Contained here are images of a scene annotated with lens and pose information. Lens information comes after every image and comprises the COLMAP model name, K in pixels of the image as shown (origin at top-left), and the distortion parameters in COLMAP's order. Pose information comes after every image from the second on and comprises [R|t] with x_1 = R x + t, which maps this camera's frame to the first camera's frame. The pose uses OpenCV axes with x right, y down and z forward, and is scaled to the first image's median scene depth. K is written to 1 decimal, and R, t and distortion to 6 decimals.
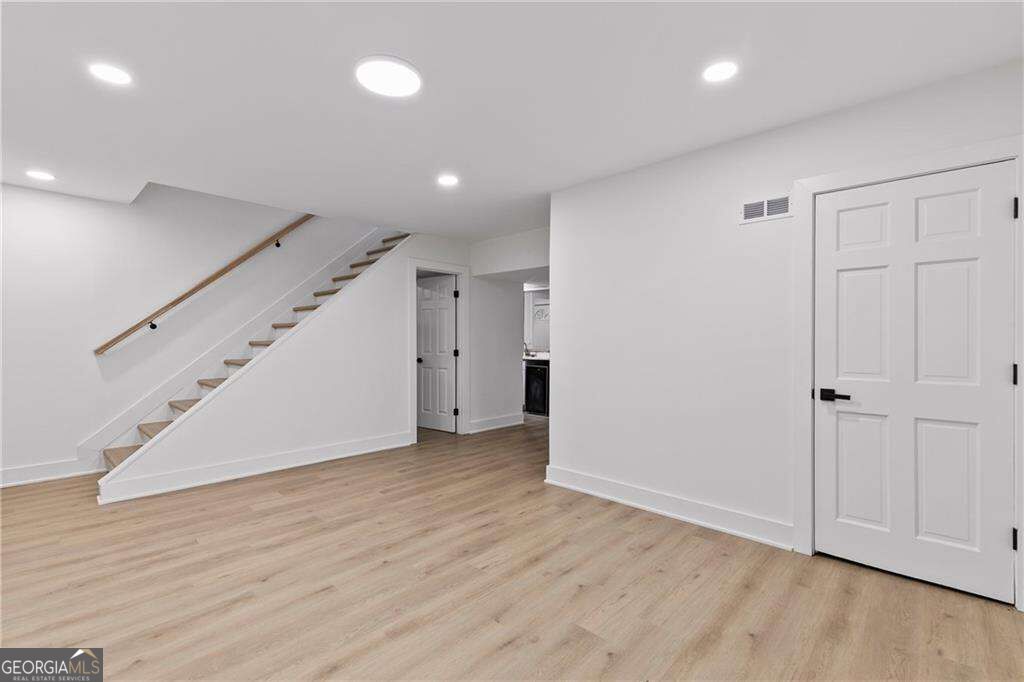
lens RADIAL K [[461.3, 0, 514.0], [0, 461.3, 340.3], [0, 0, 1]] dist [0.003453, 0.000225]
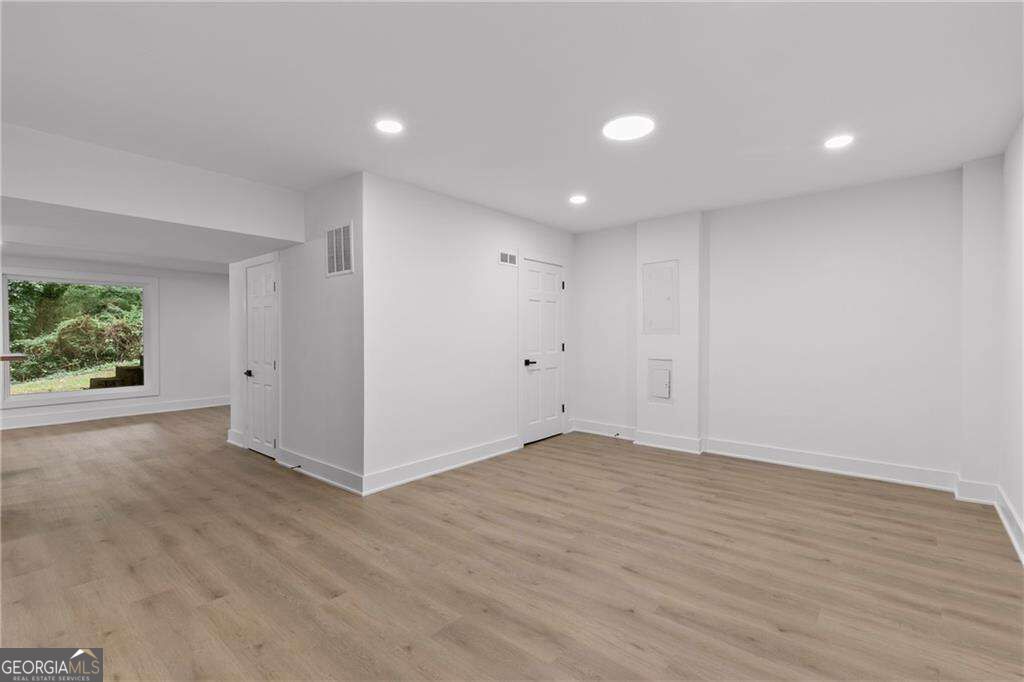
lens RADIAL K [[461.3, 0, 514.0], [0, 461.3, 340.3], [0, 0, 1]] dist [0.003453, 0.000225]
pose [[-0.052356, -0.017213, 0.998480, -1.201154], [0.003421, 0.999842, 0.017416, -0.010622], [-0.998623, 0.004328, -0.052289, 1.088825]]
